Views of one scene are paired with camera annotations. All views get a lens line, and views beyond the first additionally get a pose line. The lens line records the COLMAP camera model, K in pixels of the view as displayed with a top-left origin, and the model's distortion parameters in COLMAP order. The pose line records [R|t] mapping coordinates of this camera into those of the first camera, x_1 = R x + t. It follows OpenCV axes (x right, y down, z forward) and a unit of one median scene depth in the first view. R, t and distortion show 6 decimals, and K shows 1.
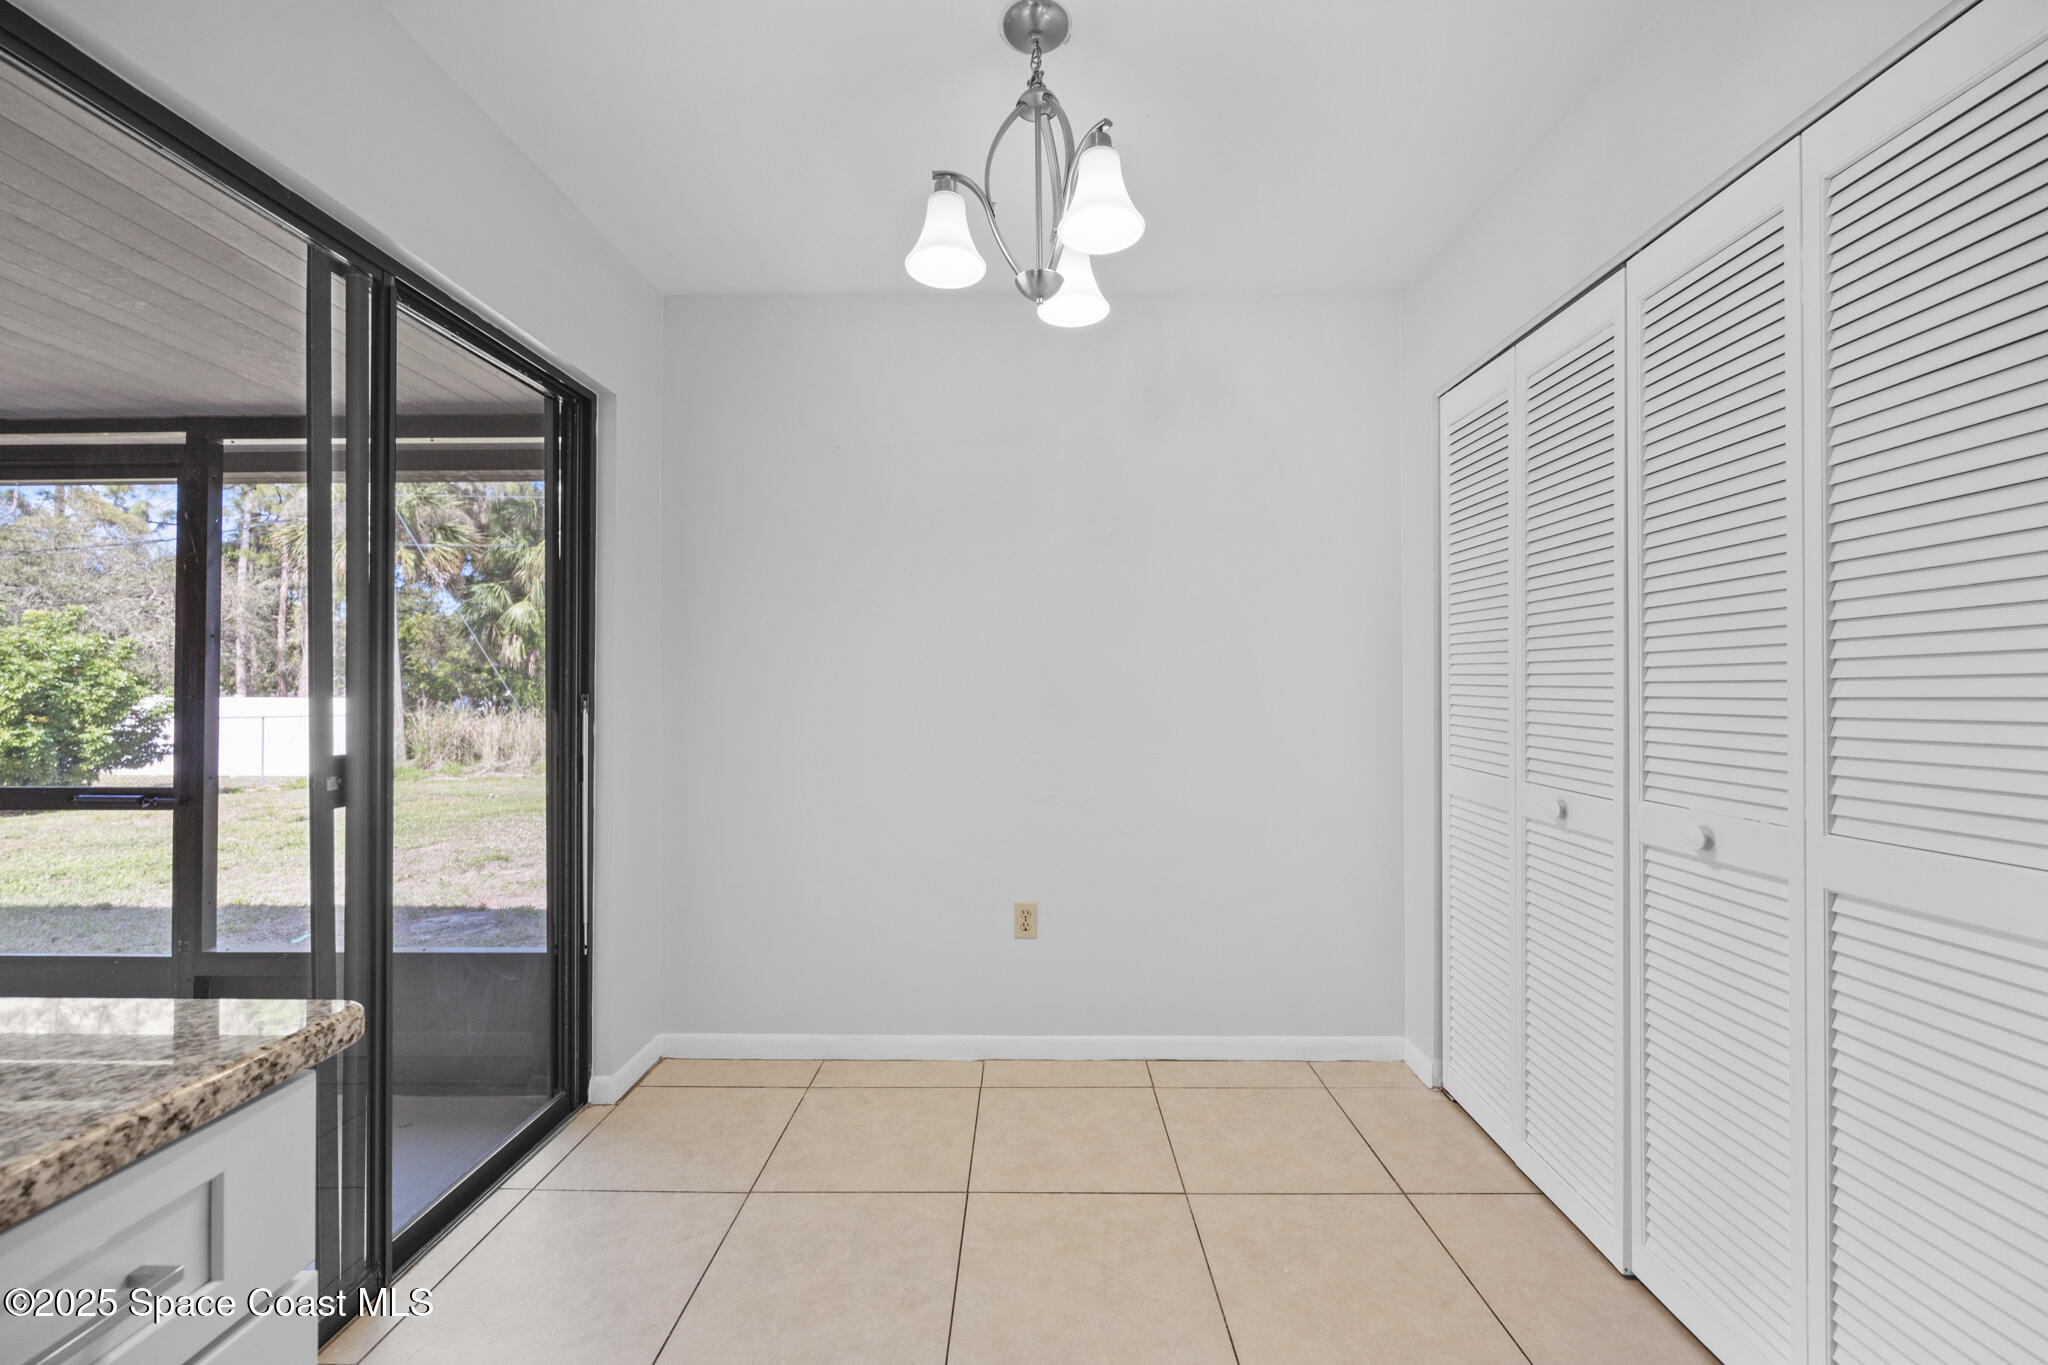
lens RADIAL K [[824.7, 0, 1012.0], [0, 824.7, 686.6], [0, 0, 1]] dist [-0.001615, -0.000011]
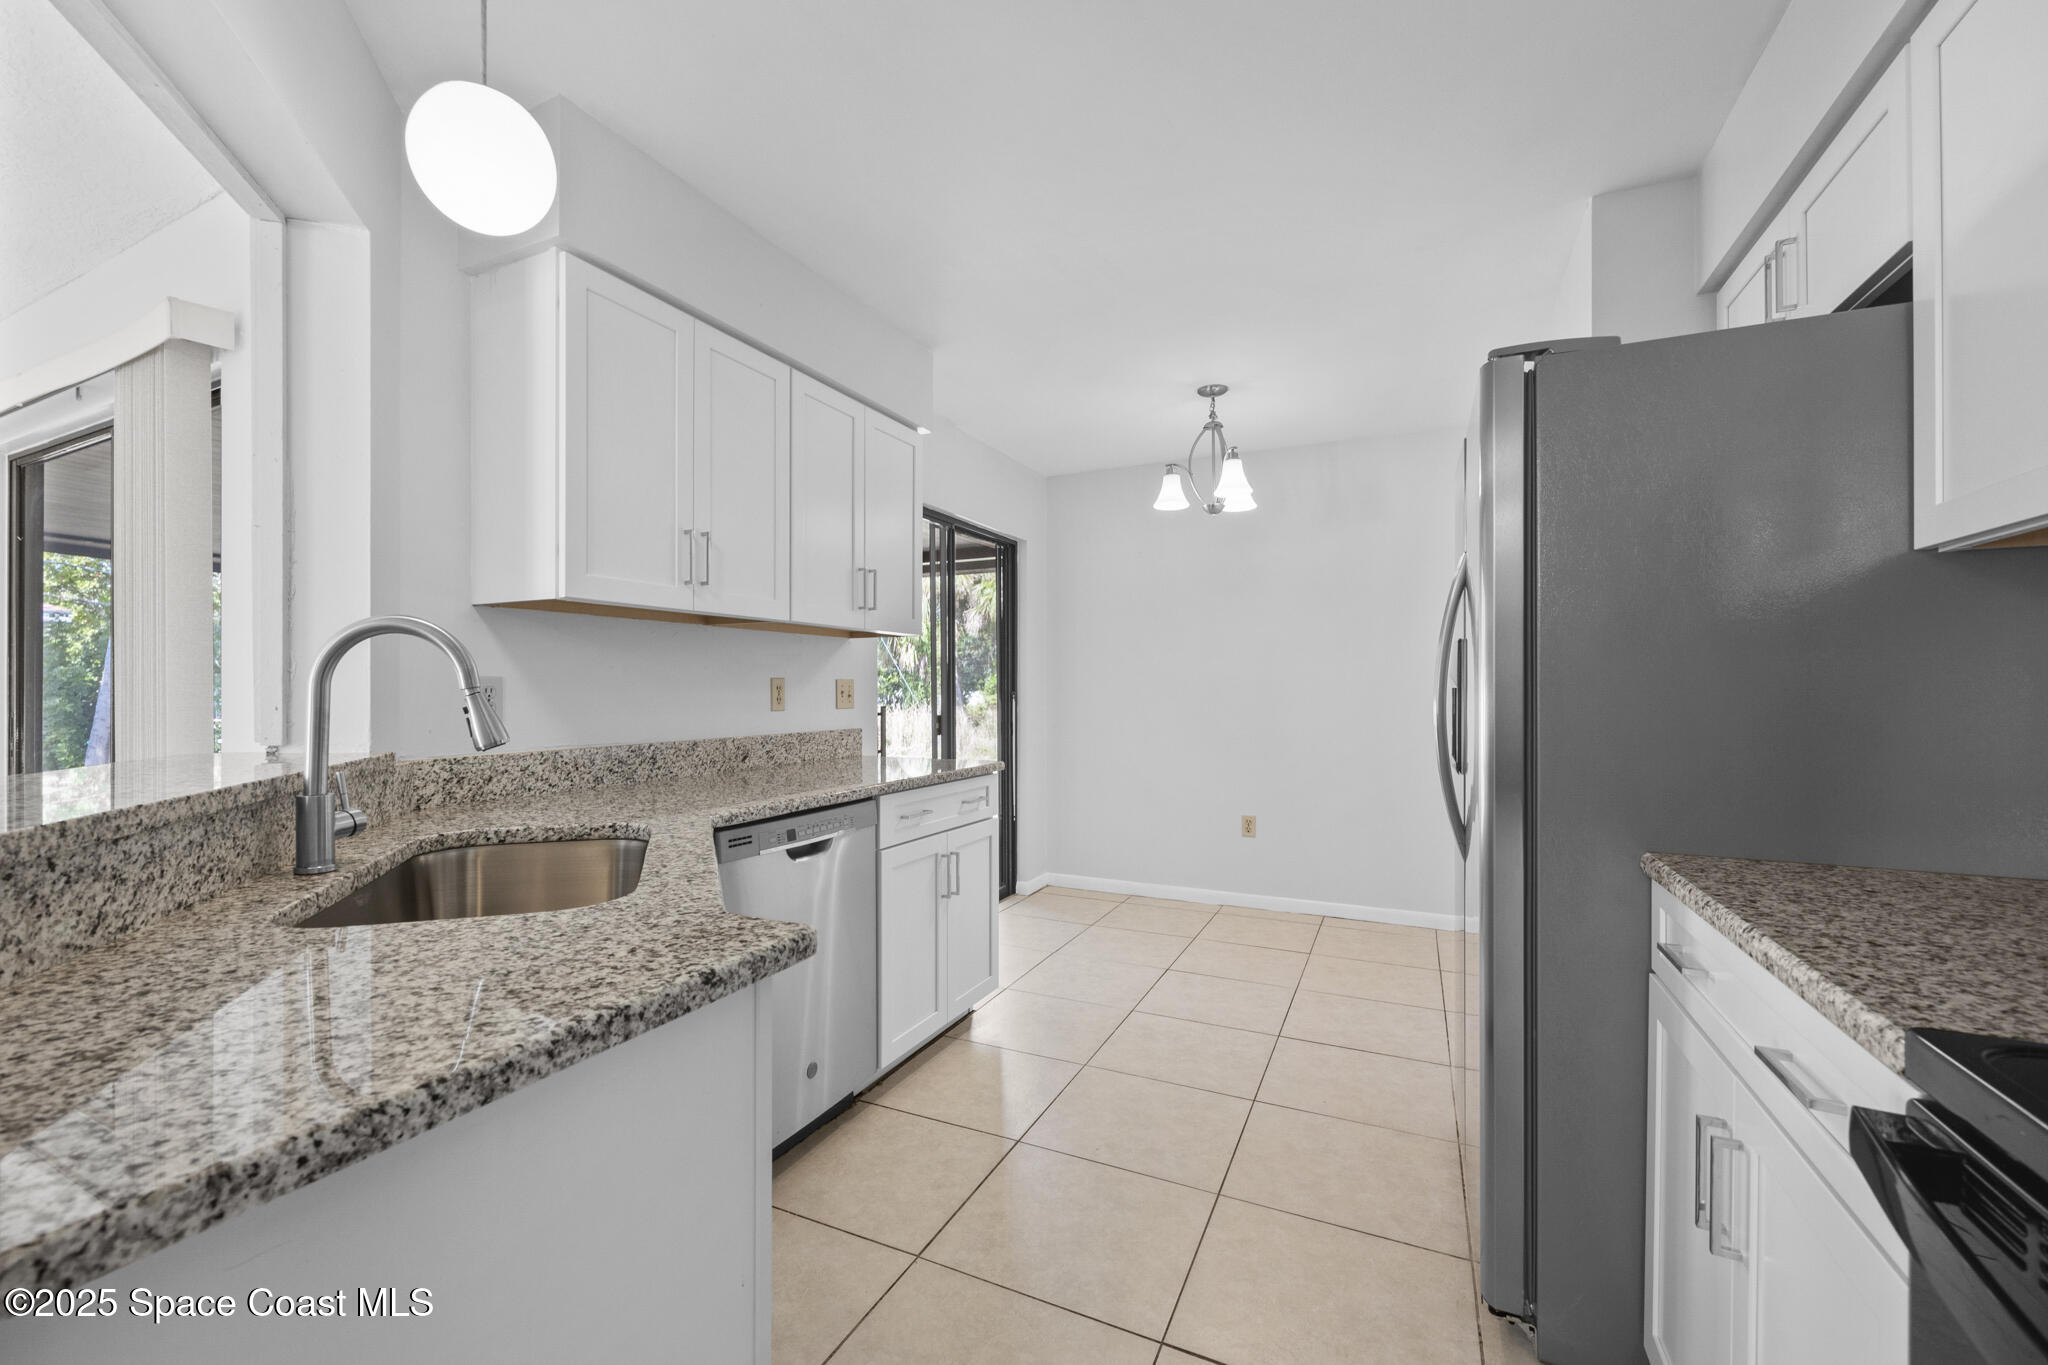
lens RADIAL K [[824.7, 0, 1011.8], [0, 824.7, 689.1], [0, 0, 1]] dist [-0.001615, -0.000011]
pose [[0.917236, -0.002256, -0.398337, 0.278824], [0.003758, 0.999988, 0.002991, -0.003542], [0.398326, -0.004240, 0.917234, -0.840345]]
